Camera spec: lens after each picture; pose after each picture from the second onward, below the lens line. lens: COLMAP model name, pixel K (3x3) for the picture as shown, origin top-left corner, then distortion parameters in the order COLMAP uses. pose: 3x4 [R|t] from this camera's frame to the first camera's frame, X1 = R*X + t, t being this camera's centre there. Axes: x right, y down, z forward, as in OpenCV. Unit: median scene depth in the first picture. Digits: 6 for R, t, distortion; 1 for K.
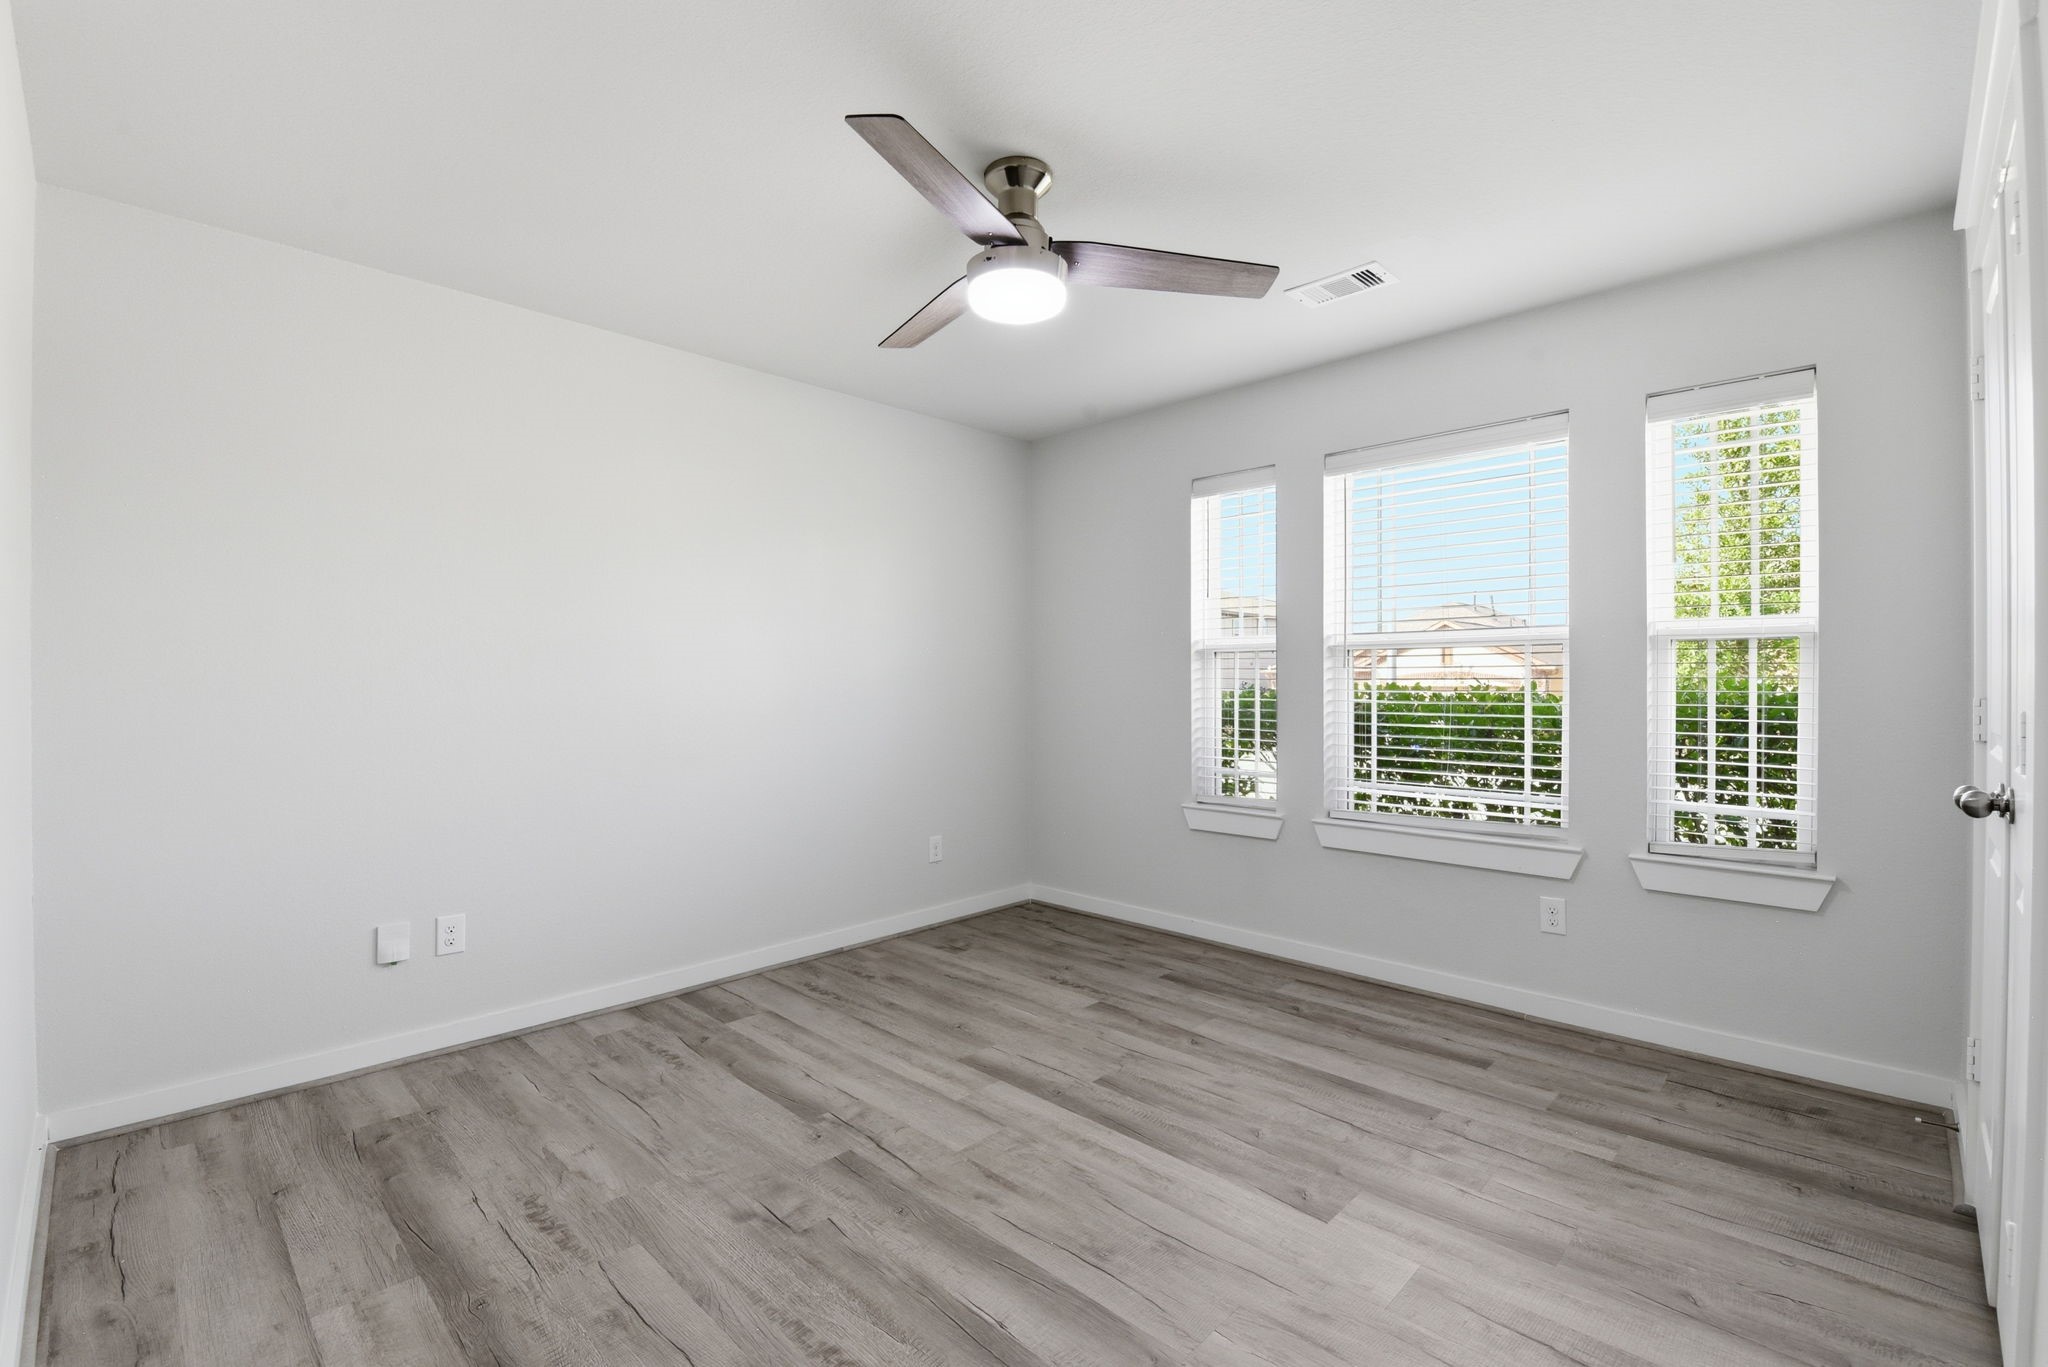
lens RADIAL K [[906.1, 0, 1024.0], [0, 906.1, 683.5], [0, 0, 1]] dist [0.000195, -0.010607]
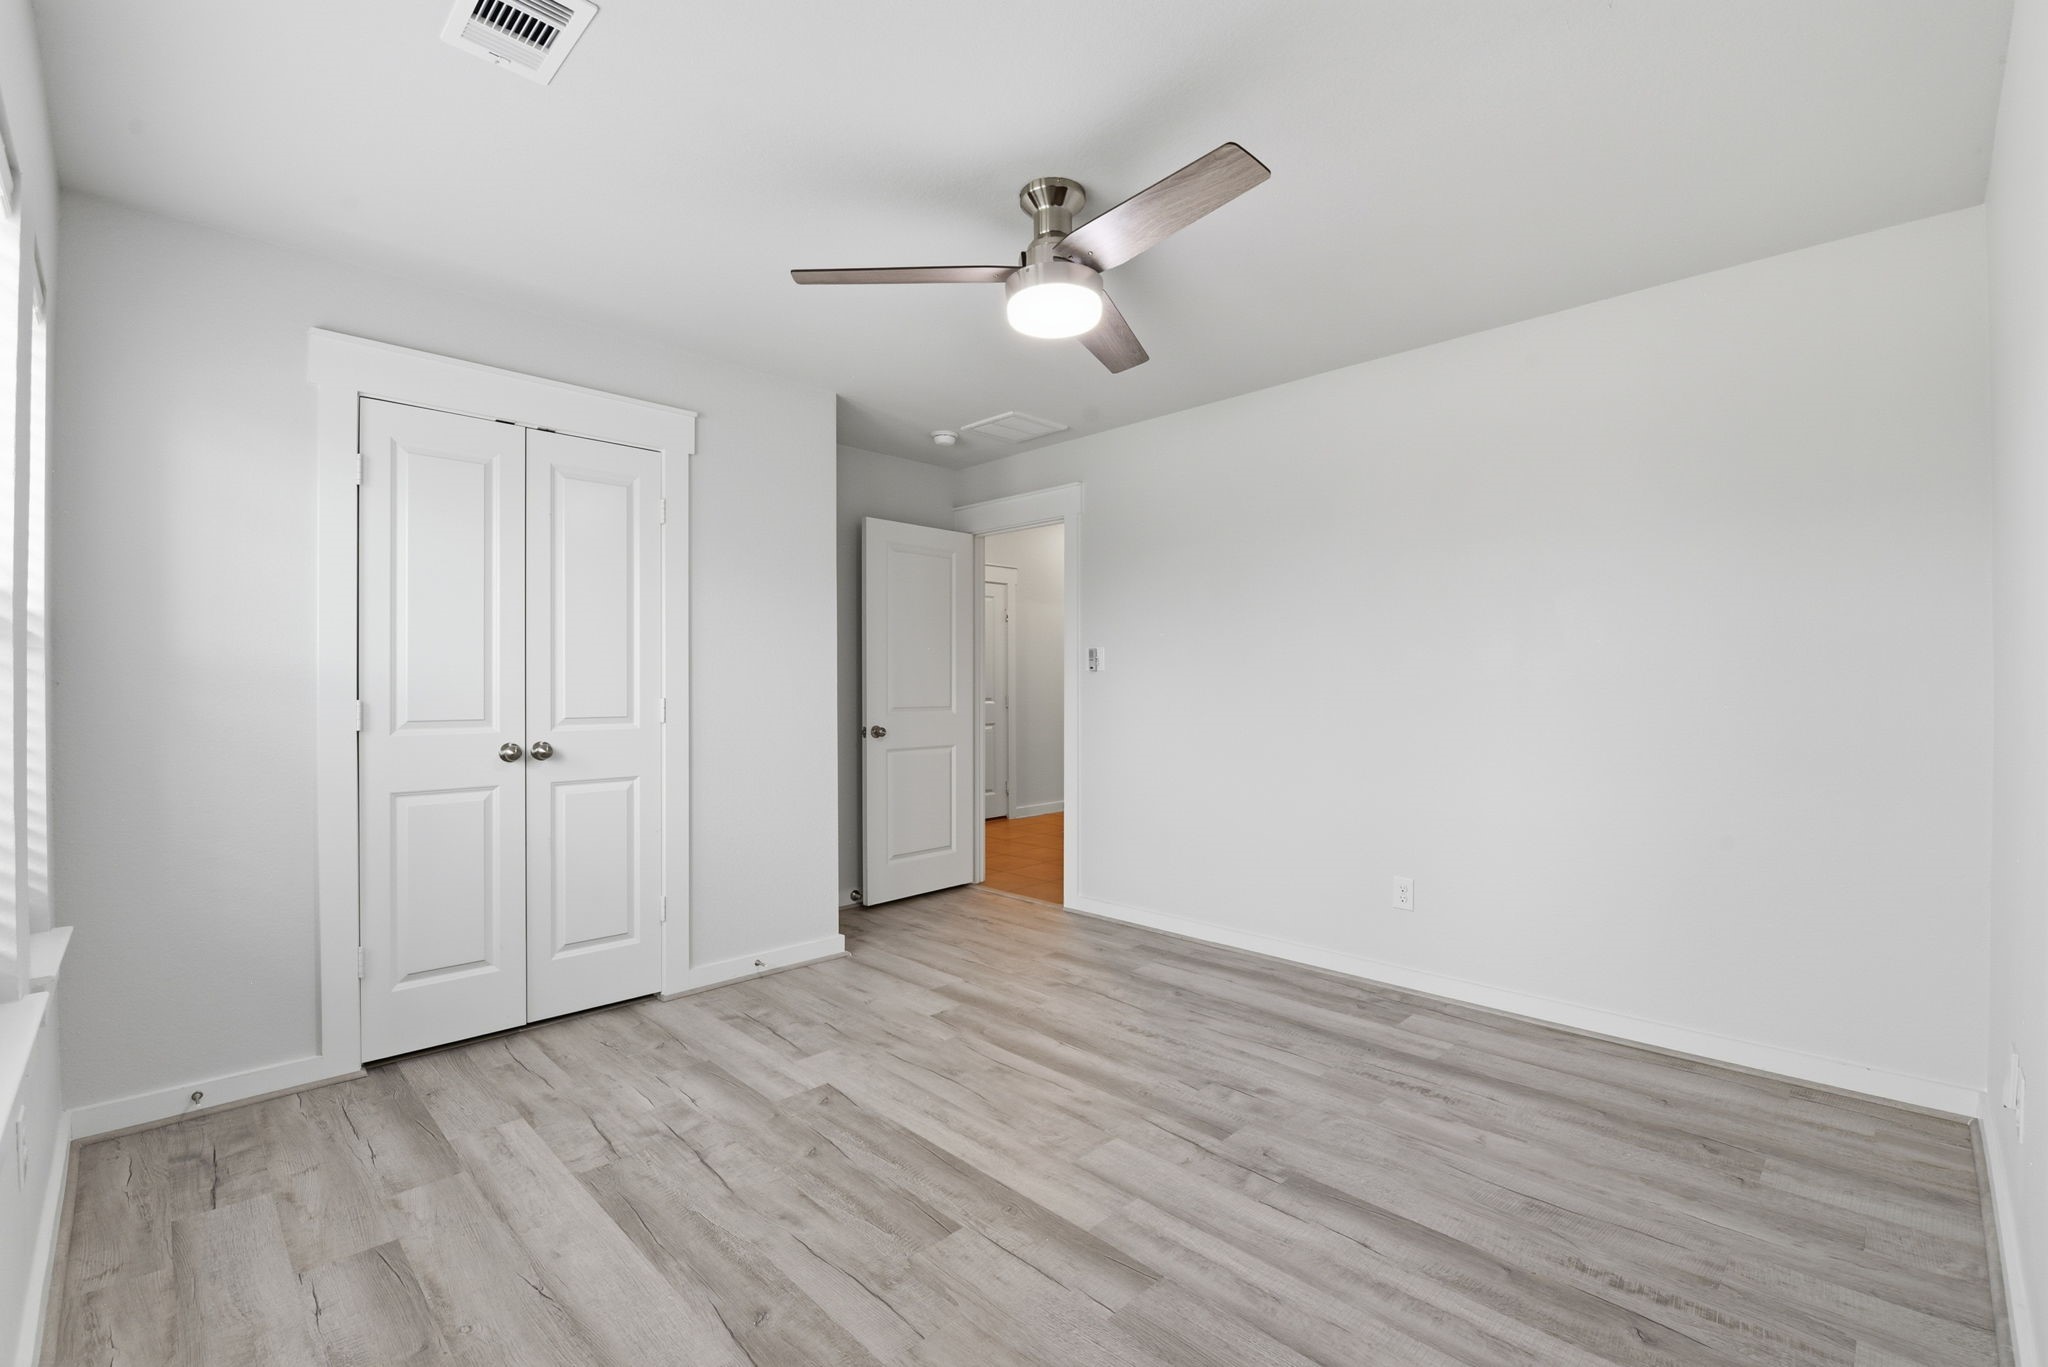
lens RADIAL K [[906.1, 0, 1024.0], [0, 906.1, 683.5], [0, 0, 1]] dist [0.000195, -0.010607]
pose [[-0.999900, 0.004552, 0.013392, 0.015495], [0.004549, 0.999990, -0.000216, -0.002973], [-0.013393, -0.000155, -0.999910, 1.983909]]
